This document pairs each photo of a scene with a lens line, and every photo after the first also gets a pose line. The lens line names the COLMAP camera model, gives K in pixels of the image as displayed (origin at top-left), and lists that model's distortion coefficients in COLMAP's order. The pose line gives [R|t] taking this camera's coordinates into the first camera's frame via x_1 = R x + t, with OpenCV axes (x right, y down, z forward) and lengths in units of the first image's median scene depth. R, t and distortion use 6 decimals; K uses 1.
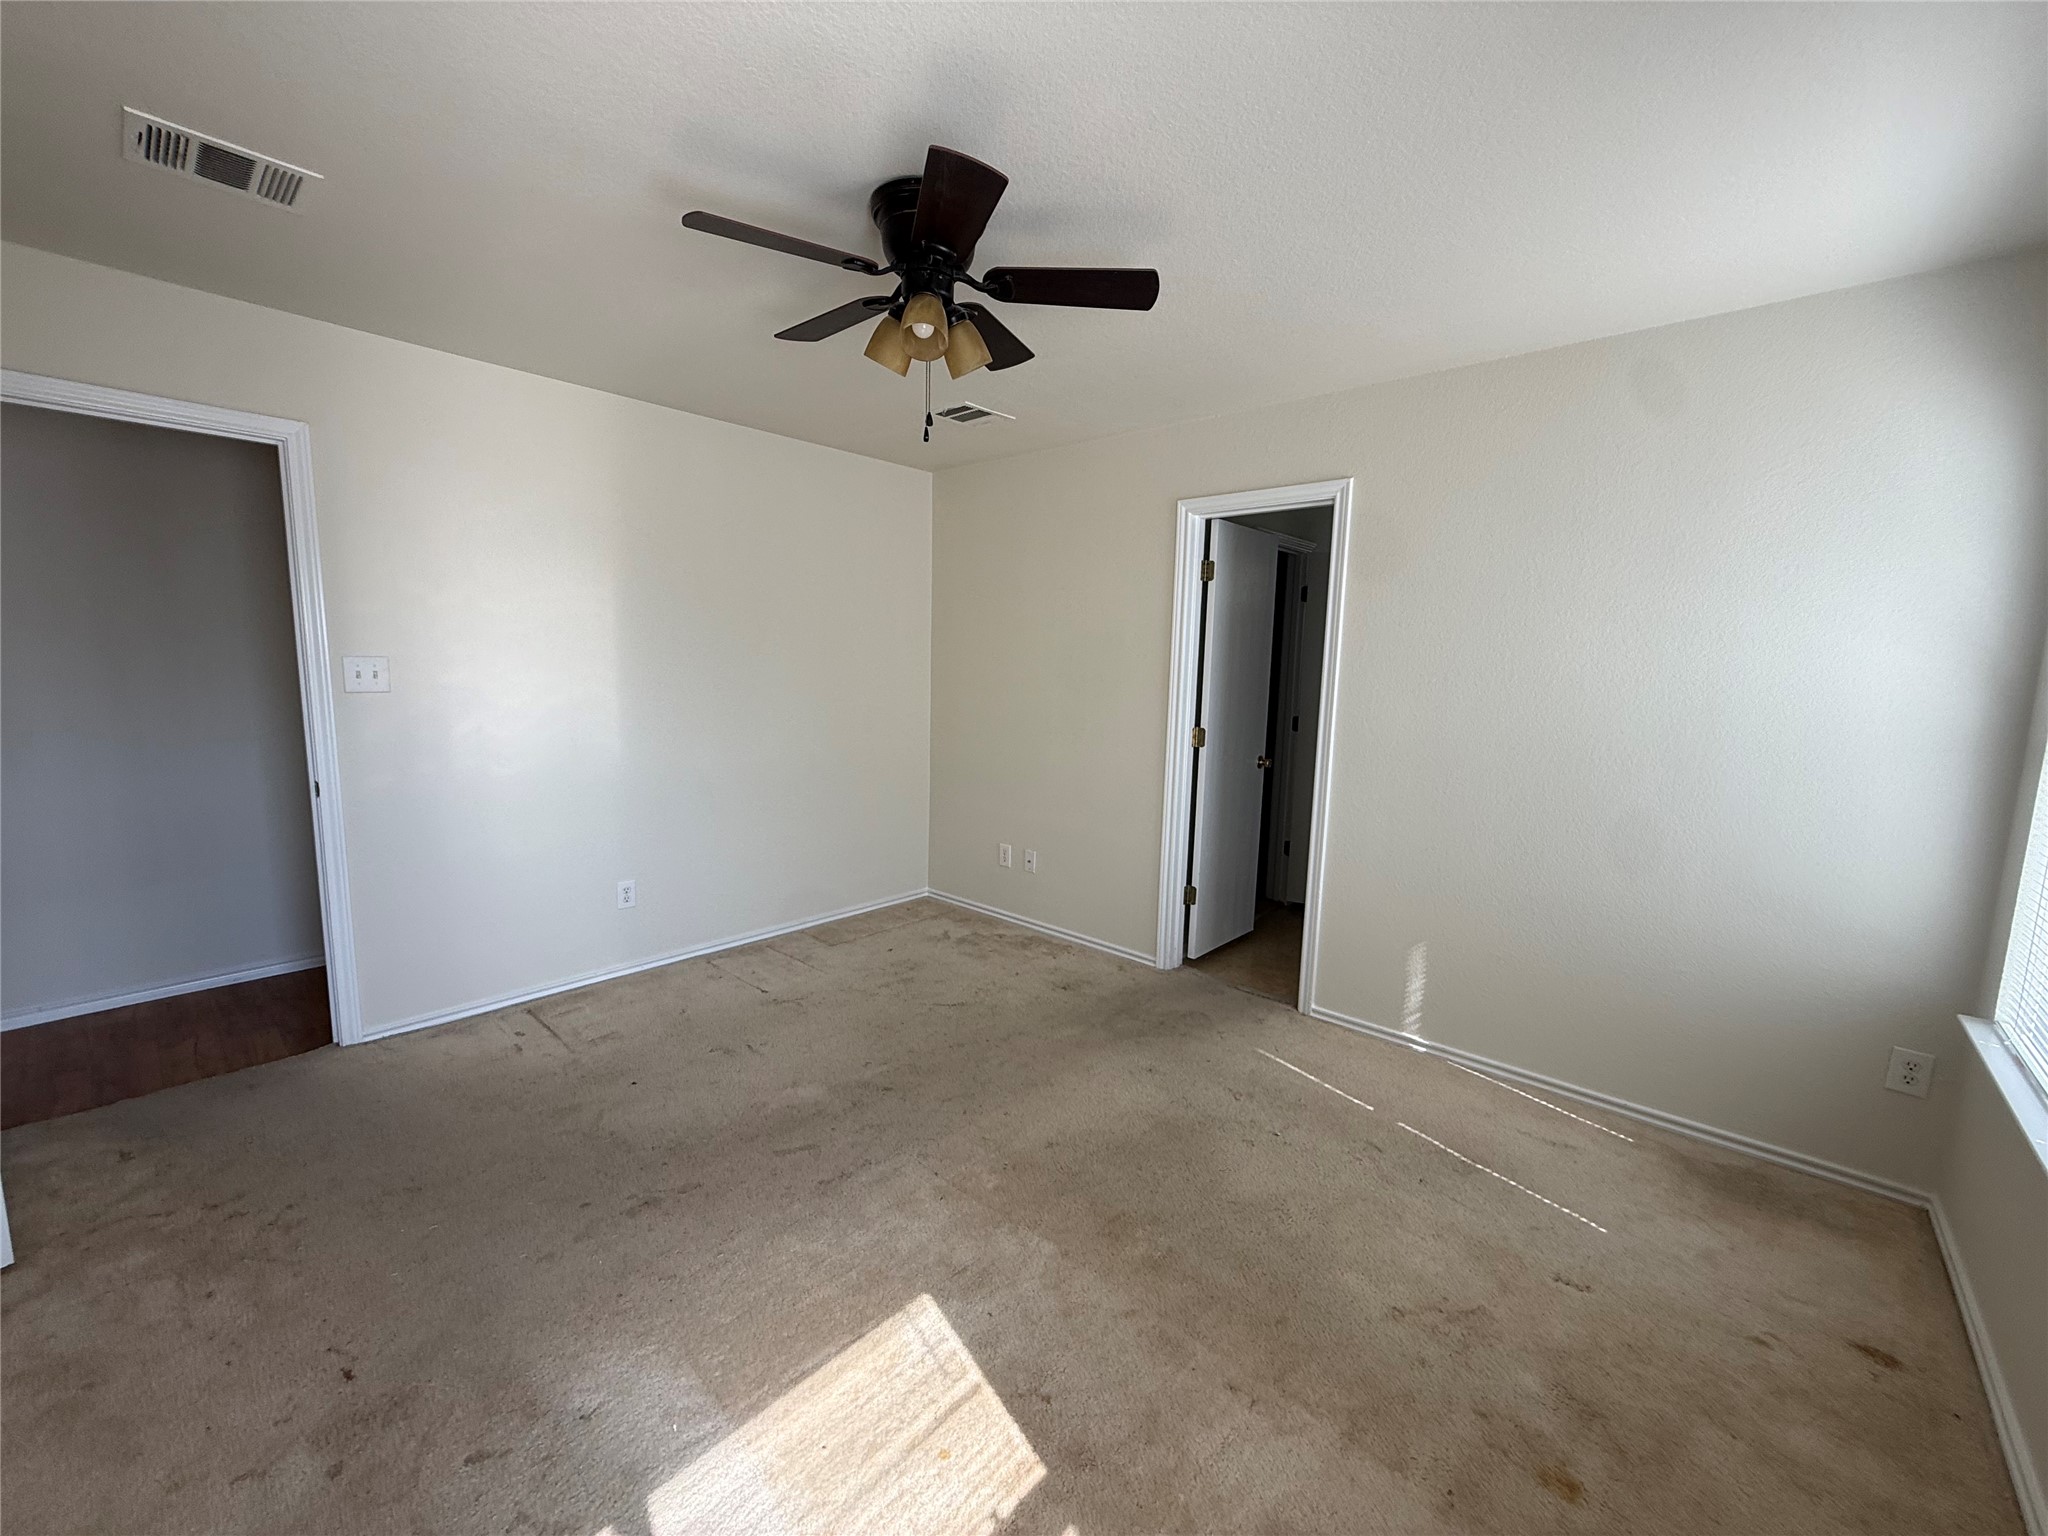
lens RADIAL K [[818.2, 0, 1018.8], [0, 818.2, 761.3], [0, 0, 1]] dist [-0.000867, 0.000636]
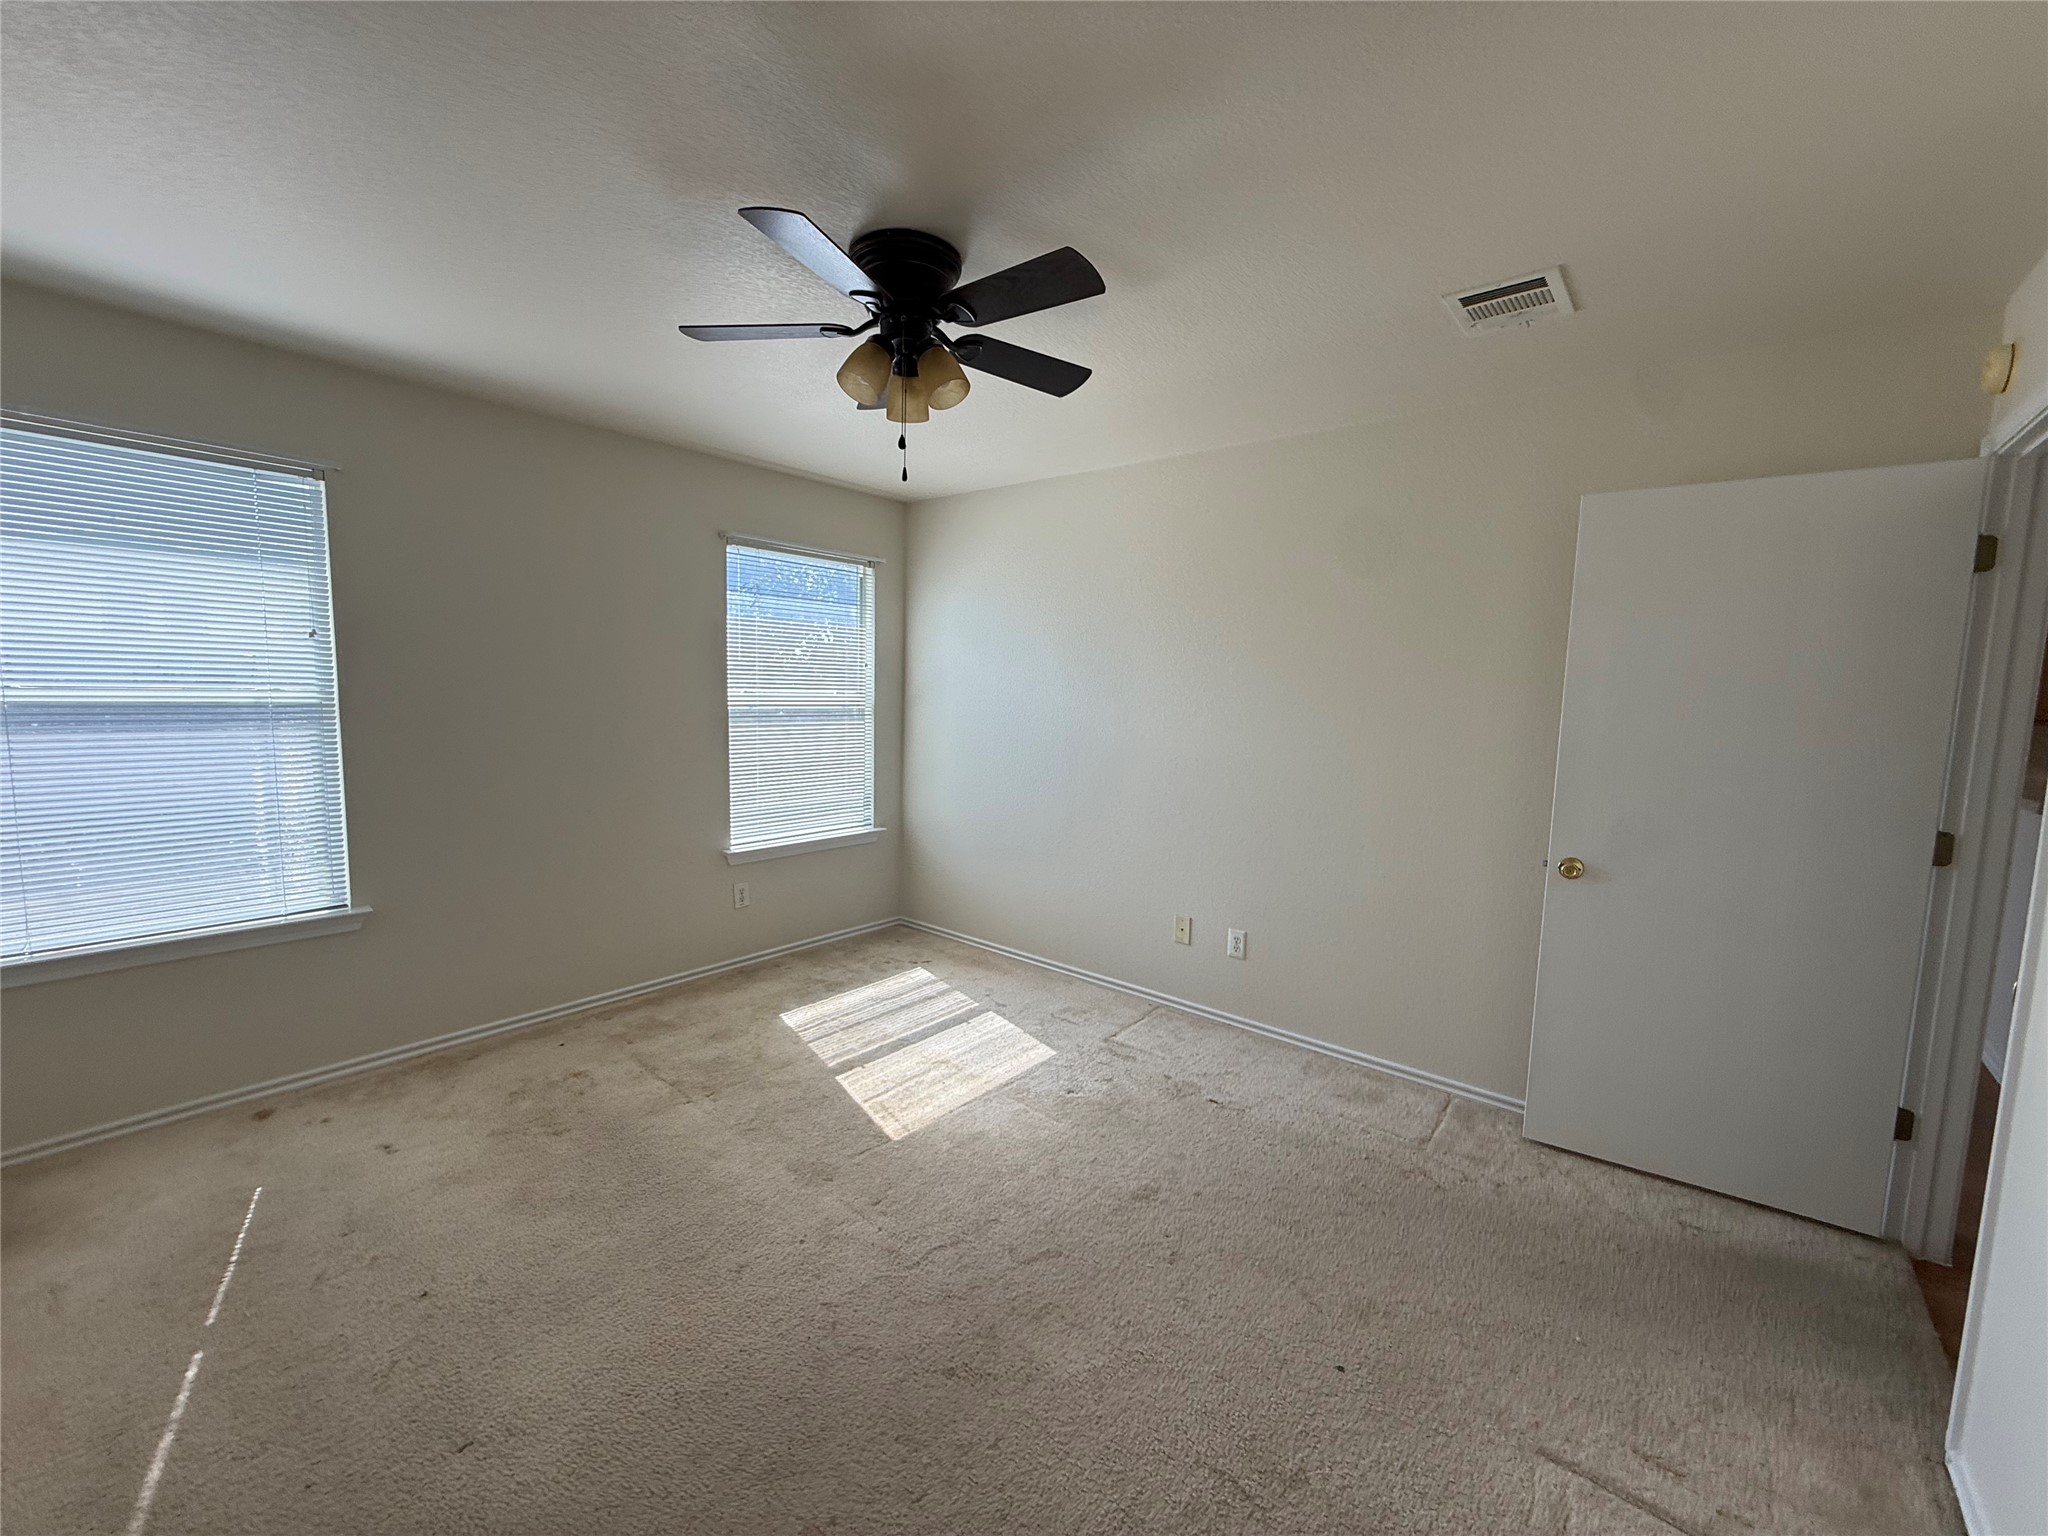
lens RADIAL K [[818.2, 0, 1027.8], [0, 818.2, 776.2], [0, 0, 1]] dist [-0.000867, 0.000636]
pose [[-0.997747, -0.048477, -0.046374, -0.158285], [-0.057991, 0.970770, 0.232901, -0.189683], [0.033728, 0.235066, -0.971394, 1.405919]]
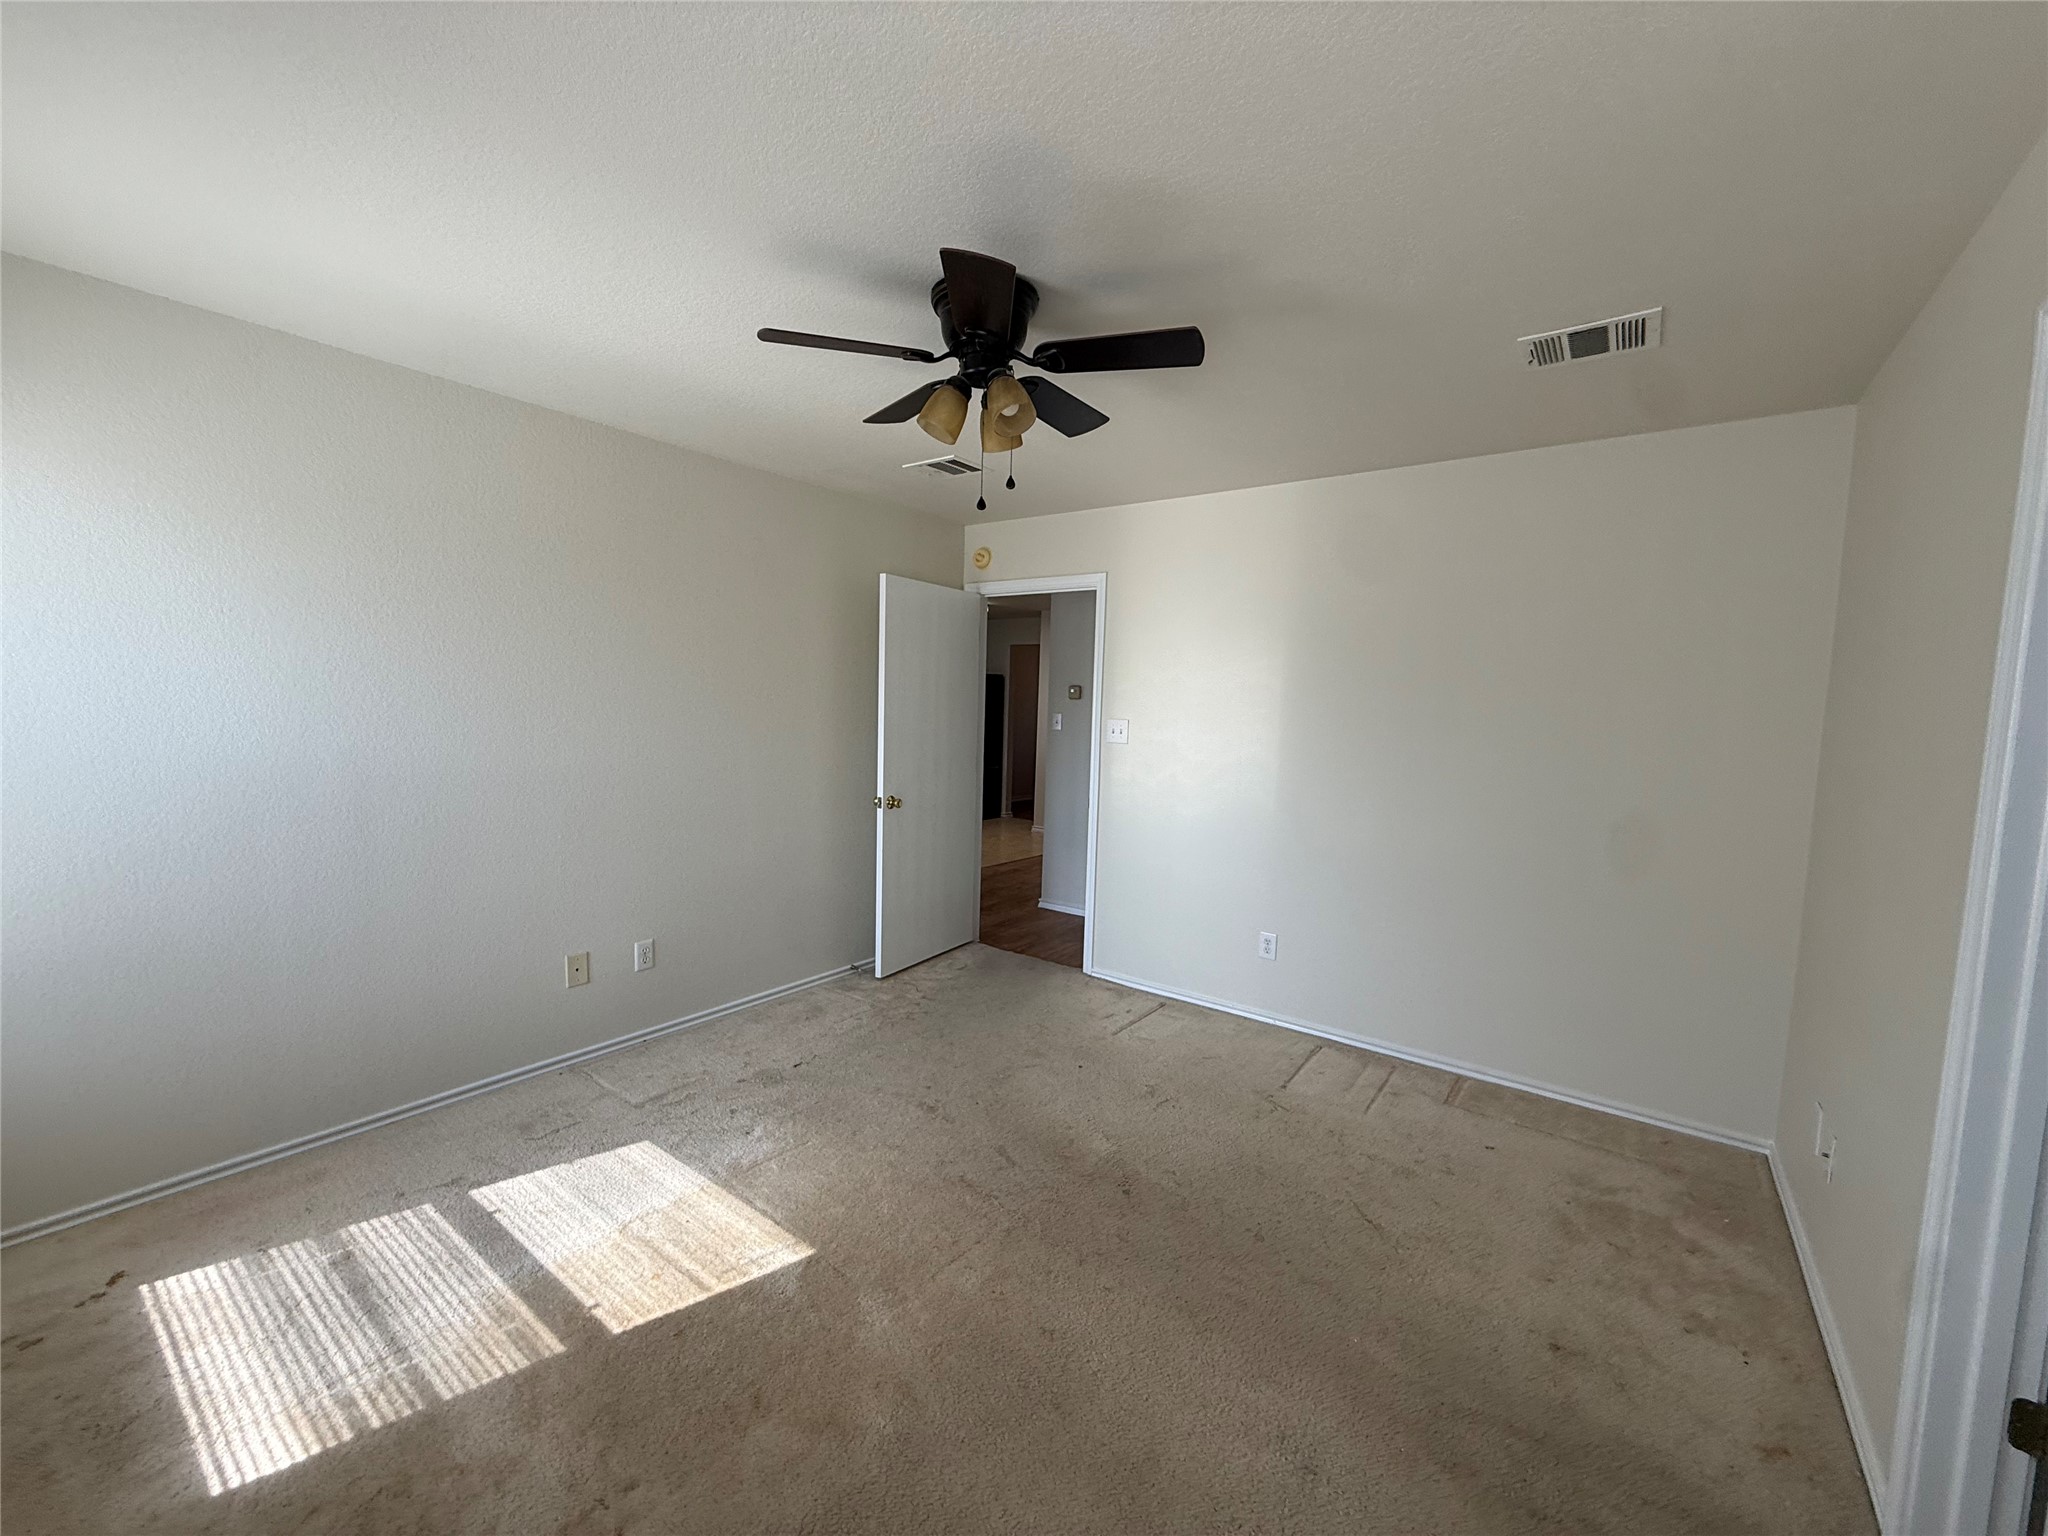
lens RADIAL K [[818.2, 0, 1027.0], [0, 818.2, 763.5], [0, 0, 1]] dist [-0.000867, 0.000636]
pose [[0.091031, 0.054229, -0.994370, 0.651728], [-0.149972, 0.987875, 0.040146, -0.081047], [0.984491, 0.145474, 0.098060, 0.681495]]
